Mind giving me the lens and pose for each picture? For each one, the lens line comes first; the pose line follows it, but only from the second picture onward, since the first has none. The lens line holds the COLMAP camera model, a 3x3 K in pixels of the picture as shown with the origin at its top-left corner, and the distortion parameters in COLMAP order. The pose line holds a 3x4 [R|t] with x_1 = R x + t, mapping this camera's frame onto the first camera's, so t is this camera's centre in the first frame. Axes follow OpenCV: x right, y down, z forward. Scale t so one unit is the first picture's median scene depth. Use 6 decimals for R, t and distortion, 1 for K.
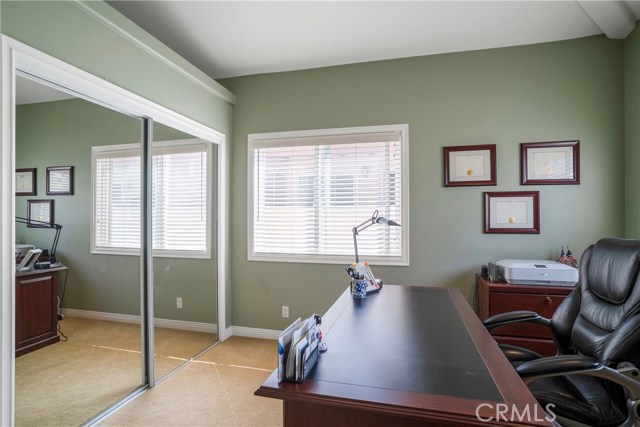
lens RADIAL K [[329.6, 0, 324.7], [0, 329.6, 213.4], [0, 0, 1]] dist [-0.019267, 0.001908]
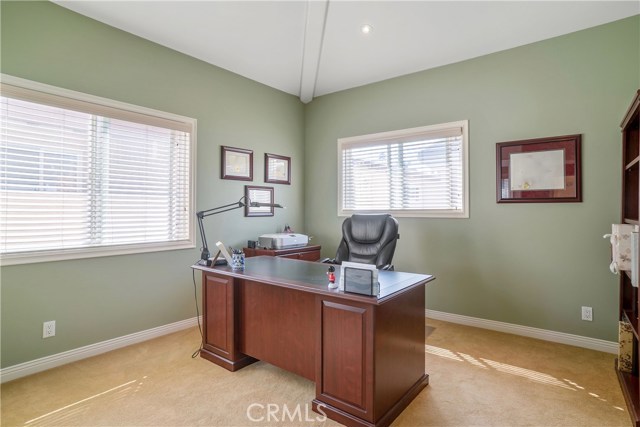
lens RADIAL K [[340.9, 0, 317.6], [0, 340.9, 206.5], [0, 0, 1]] dist [-0.066145, 0.048586]
pose [[0.401019, 0.002104, 0.916067, -0.670301], [-0.024876, 0.999654, 0.008593, 0.001305], [-0.915732, -0.026234, 0.400933, 0.177855]]
